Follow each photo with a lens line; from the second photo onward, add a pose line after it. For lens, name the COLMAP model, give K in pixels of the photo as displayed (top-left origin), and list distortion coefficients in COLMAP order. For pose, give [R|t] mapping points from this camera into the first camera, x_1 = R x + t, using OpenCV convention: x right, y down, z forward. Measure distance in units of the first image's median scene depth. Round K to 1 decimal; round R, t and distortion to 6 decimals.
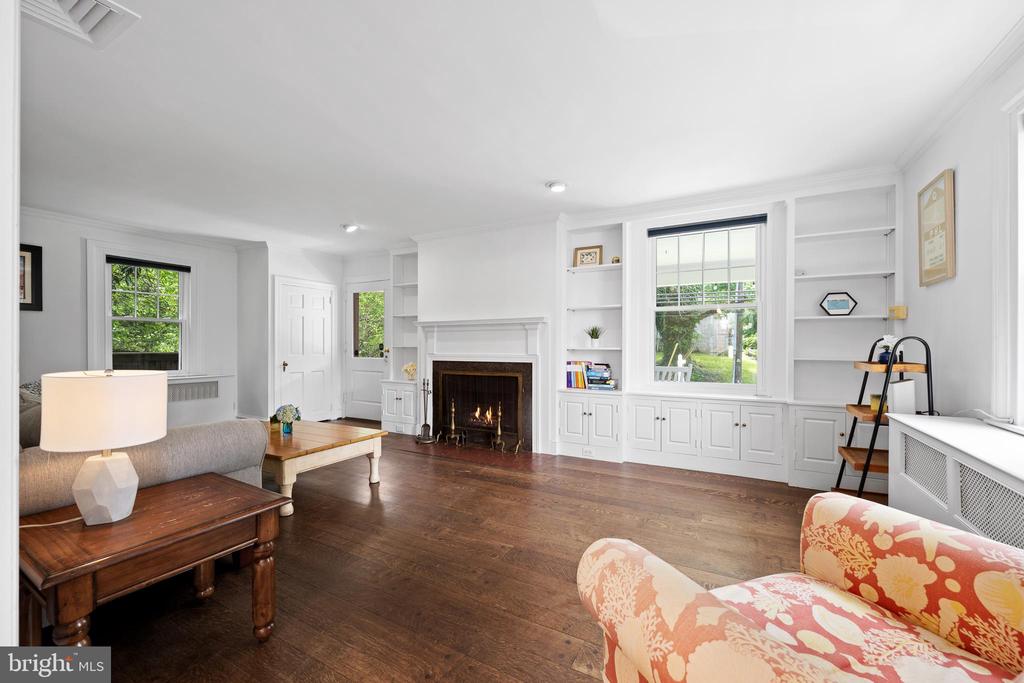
lens RADIAL K [[412.7, 0, 513.1], [0, 412.7, 341.4], [0, 0, 1]] dist [-0.002669, -0.000358]
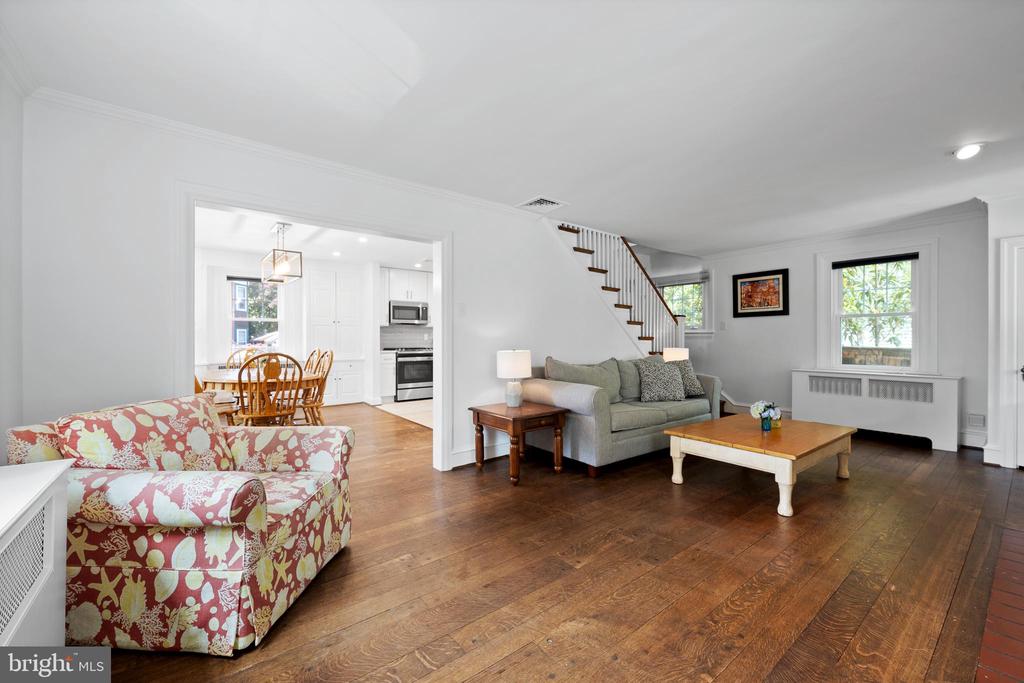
lens RADIAL K [[412.7, 0, 513.1], [0, 412.7, 341.4], [0, 0, 1]] dist [-0.002669, -0.000358]
pose [[-0.392358, 0.007070, -0.919786, 0.680721], [0.009342, 0.999950, 0.003701, 0.001042], [0.919765, -0.007141, -0.392404, 0.957493]]
